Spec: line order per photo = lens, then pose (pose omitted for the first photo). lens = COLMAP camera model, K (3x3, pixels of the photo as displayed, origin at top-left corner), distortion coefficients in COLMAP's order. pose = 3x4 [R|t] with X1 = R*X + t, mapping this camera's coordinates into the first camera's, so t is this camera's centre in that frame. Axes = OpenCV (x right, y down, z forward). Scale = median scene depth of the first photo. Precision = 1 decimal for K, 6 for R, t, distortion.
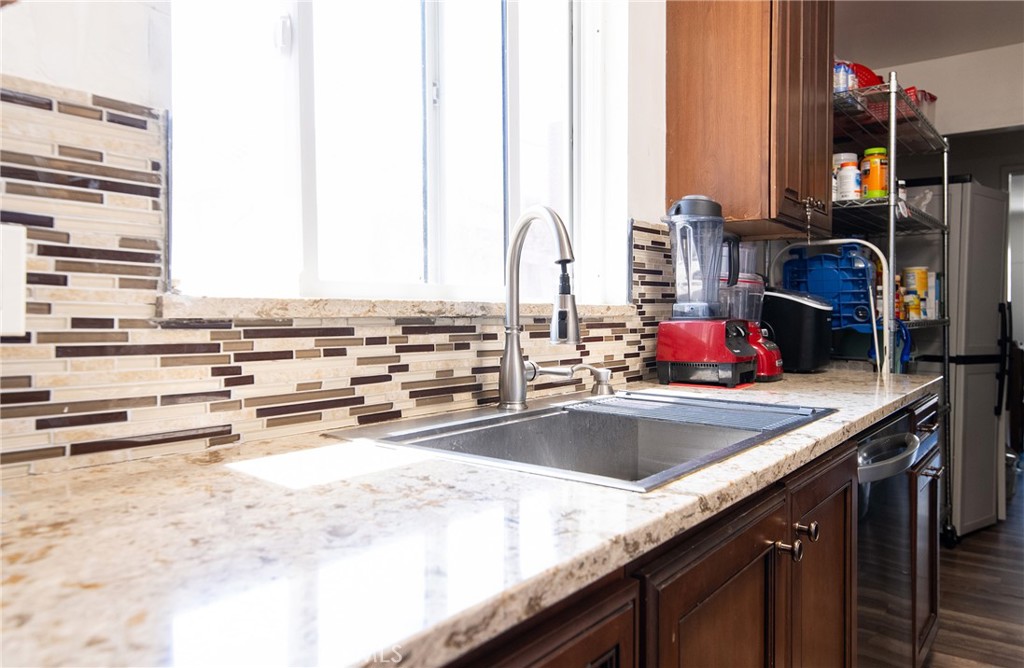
lens RADIAL K [[732.8, 0, 512.0], [0, 732.8, 334.0], [0, 0, 1]] dist [0.009567, 0.002269]
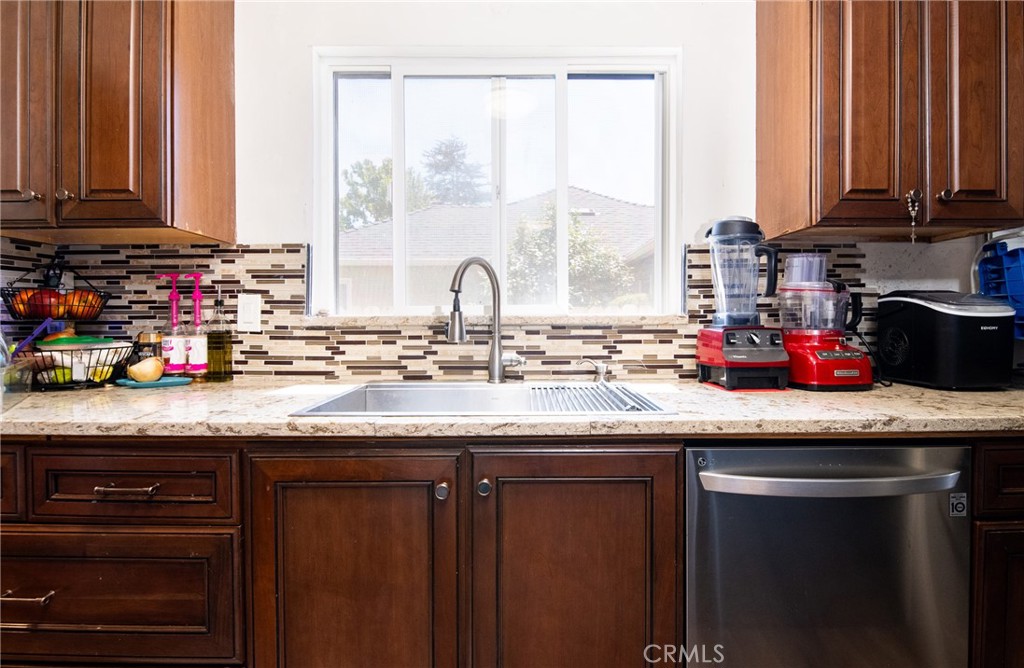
lens RADIAL K [[490.4, 0, 513.7], [0, 490.4, 326.3], [0, 0, 1]] dist [0.001567, -0.009689]
pose [[0.586794, 0.005225, -0.809719, 1.217639], [-0.017771, 0.999821, -0.006427, -0.020036], [0.809541, 0.018161, 0.586782, 0.546498]]
